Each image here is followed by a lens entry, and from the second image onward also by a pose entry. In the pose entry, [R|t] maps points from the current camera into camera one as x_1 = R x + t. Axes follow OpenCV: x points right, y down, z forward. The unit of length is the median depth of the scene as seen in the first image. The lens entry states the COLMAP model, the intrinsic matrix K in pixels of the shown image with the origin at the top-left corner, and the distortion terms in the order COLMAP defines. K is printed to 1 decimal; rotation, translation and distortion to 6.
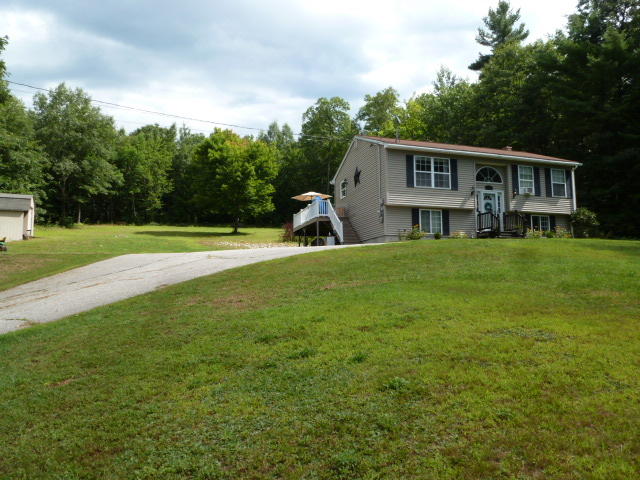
lens RADIAL K [[461.4, 0, 320.0], [0, 461.4, 240.0], [0, 0, 1]] dist [-0.048158, 0.009232]
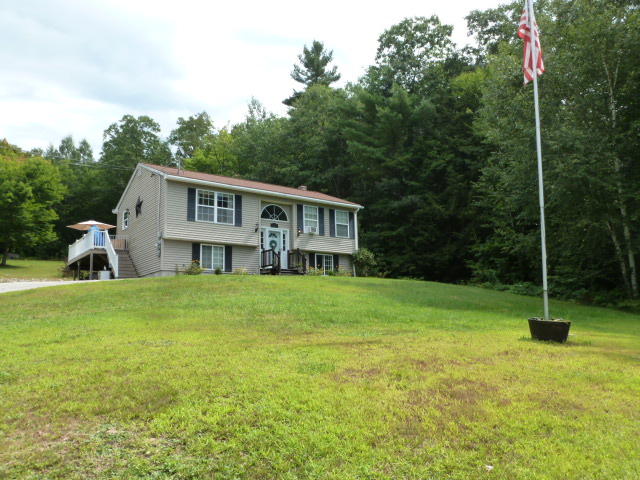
lens RADIAL K [[520.8, 0, 320.0], [0, 520.8, 240.0], [0, 0, 1]] dist [-0.028091, -0.004455]
pose [[0.941246, 0.039245, 0.335434, 0.068100], [-0.013246, 0.996751, -0.079448, 0.006731], [-0.337462, 0.070337, 0.938708, -0.092019]]
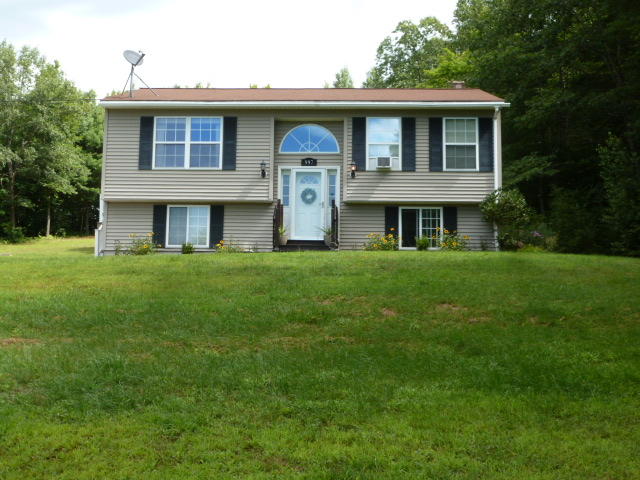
lens RADIAL K [[732.9, 0, 320.0], [0, 732.9, 240.0], [0, 0, 1]] dist [0.005147, 0.001304]
pose [[0.937143, -0.019712, -0.348389, 0.589679], [0.012550, 0.999661, -0.022801, 0.002217], [0.348720, 0.016996, 0.937073, 0.140159]]
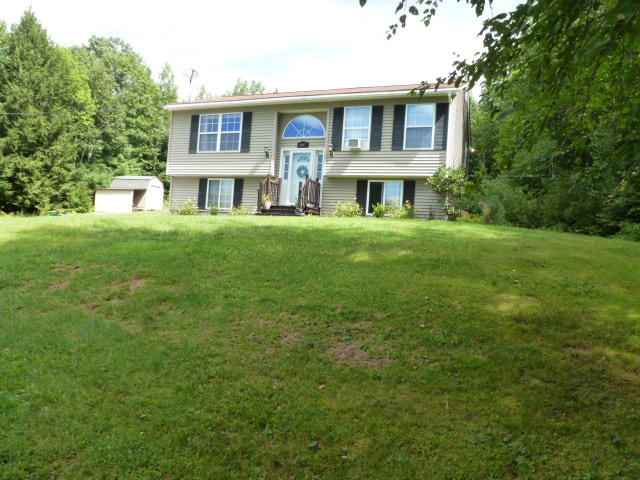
lens RADIAL K [[461.4, 0, 320.0], [0, 461.4, 240.0], [0, 0, 1]] dist [-0.048158, 0.009232]
pose [[0.767578, 0.047801, -0.639170, 0.728158], [-0.014736, 0.998268, 0.056961, -0.005890], [0.640786, -0.034303, 0.766953, 0.393293]]
